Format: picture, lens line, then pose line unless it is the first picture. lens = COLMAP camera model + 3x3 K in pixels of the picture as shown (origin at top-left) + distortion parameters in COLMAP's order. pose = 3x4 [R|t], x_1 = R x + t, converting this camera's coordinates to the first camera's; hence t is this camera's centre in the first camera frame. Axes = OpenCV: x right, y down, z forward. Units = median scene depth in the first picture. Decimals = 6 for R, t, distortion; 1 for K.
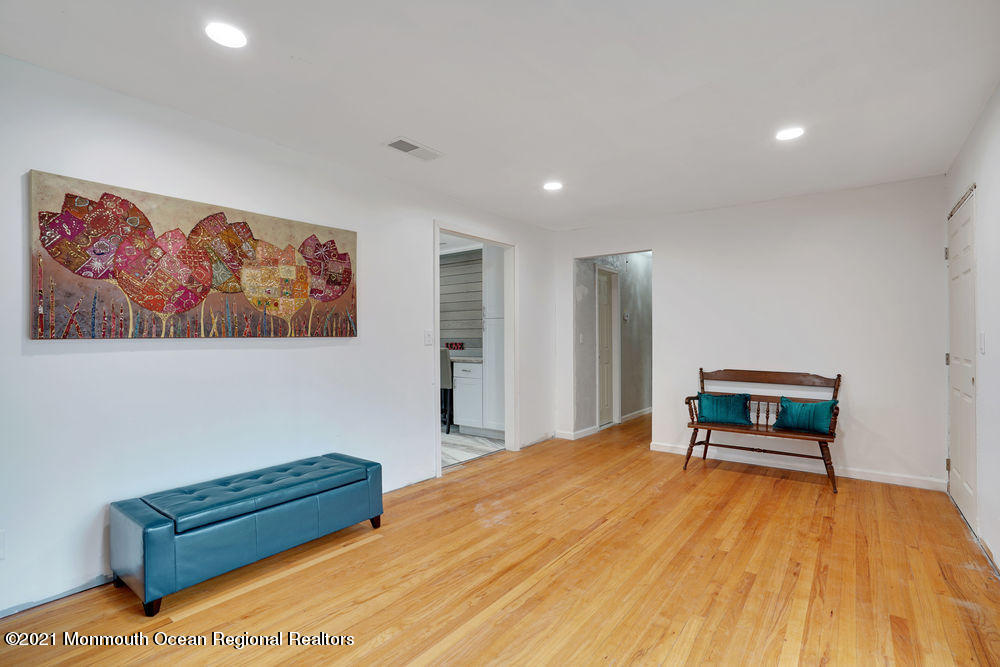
lens RADIAL K [[466.5, 0, 500.1], [0, 466.5, 337.2], [0, 0, 1]] dist [-0.059536, 0.021192]
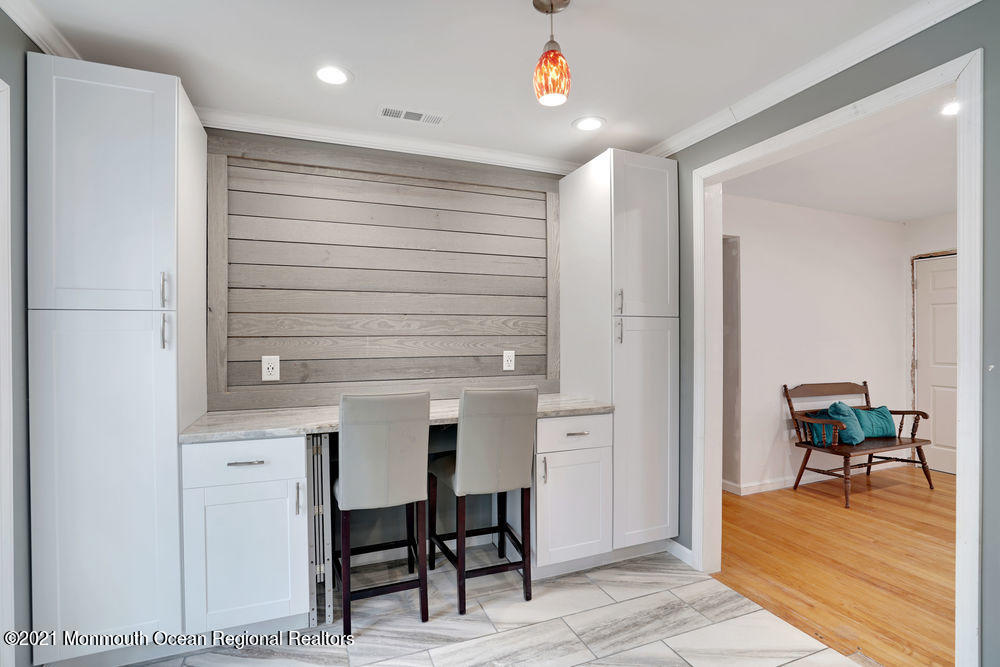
lens RADIAL K [[473.5, 0, 501.3], [0, 473.5, 336.3], [0, 0, 1]] dist [-0.059122, 0.022318]
pose [[0.507317, 0.004882, 0.861745, -0.858420], [0.001472, 0.999978, -0.006531, -0.028599], [-0.861758, 0.004581, 0.507299, 1.488384]]
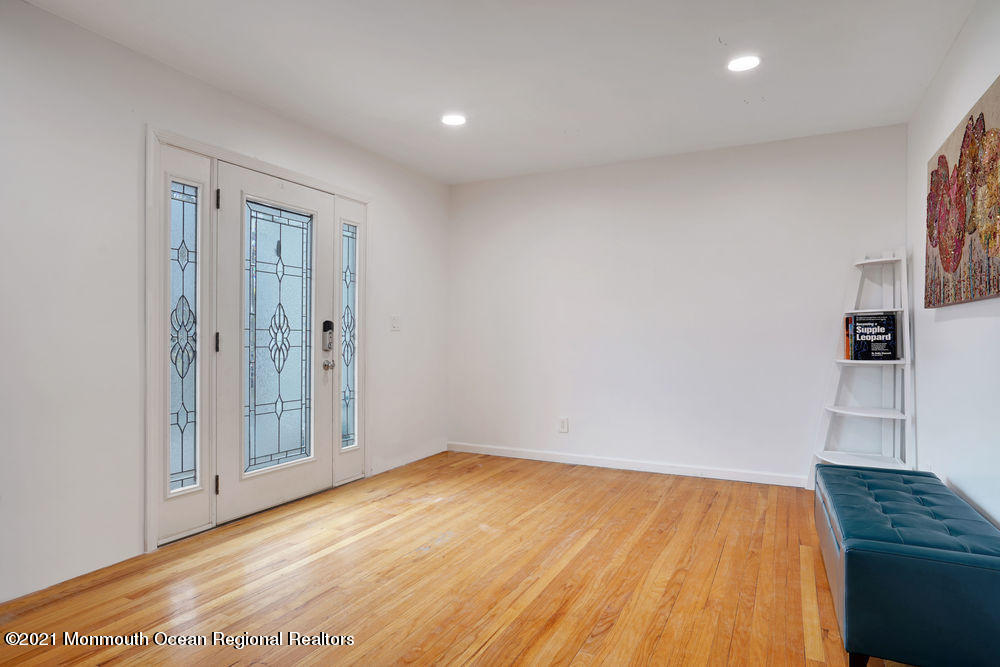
lens RADIAL K [[574.8, 0, 500.0], [0, 574.8, 333.5], [0, 0, 1]] dist [-0.027402, 0.000540]
pose [[-0.982148, 0.006097, -0.188010, 0.205382], [0.005733, 0.999980, 0.002480, 0.039298], [0.188021, 0.001358, -0.982164, 1.428926]]
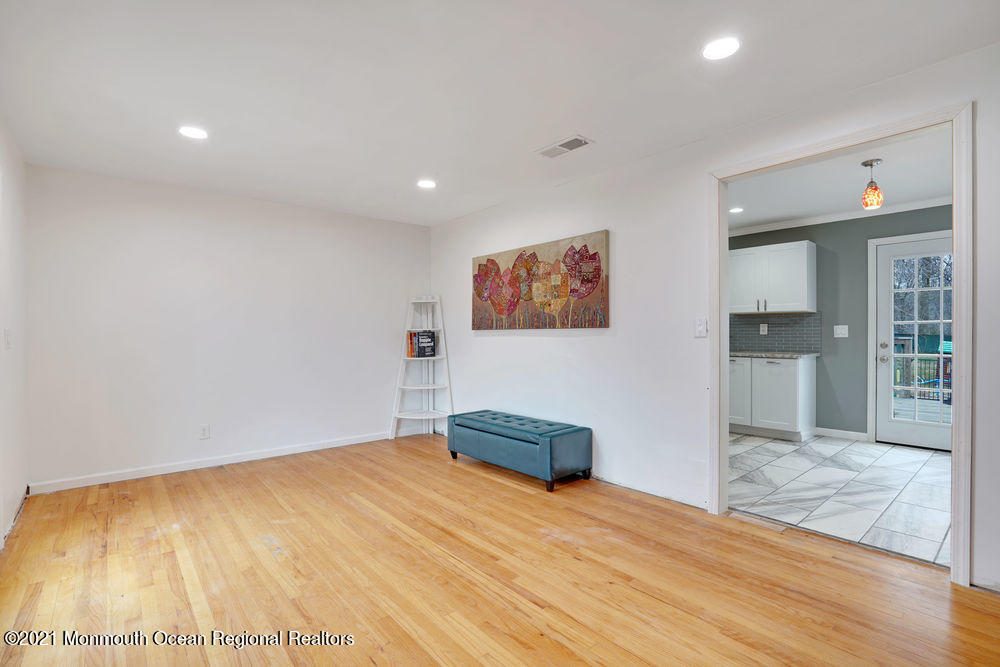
lens RADIAL K [[466.5, 0, 500.1], [0, 466.5, 337.2], [0, 0, 1]] dist [-0.059536, 0.021192]
pose [[-0.203324, 0.016198, -0.978977, 0.845756], [0.005610, 0.999866, 0.015379, 0.003598], [0.979095, -0.002365, -0.203388, 1.044660]]
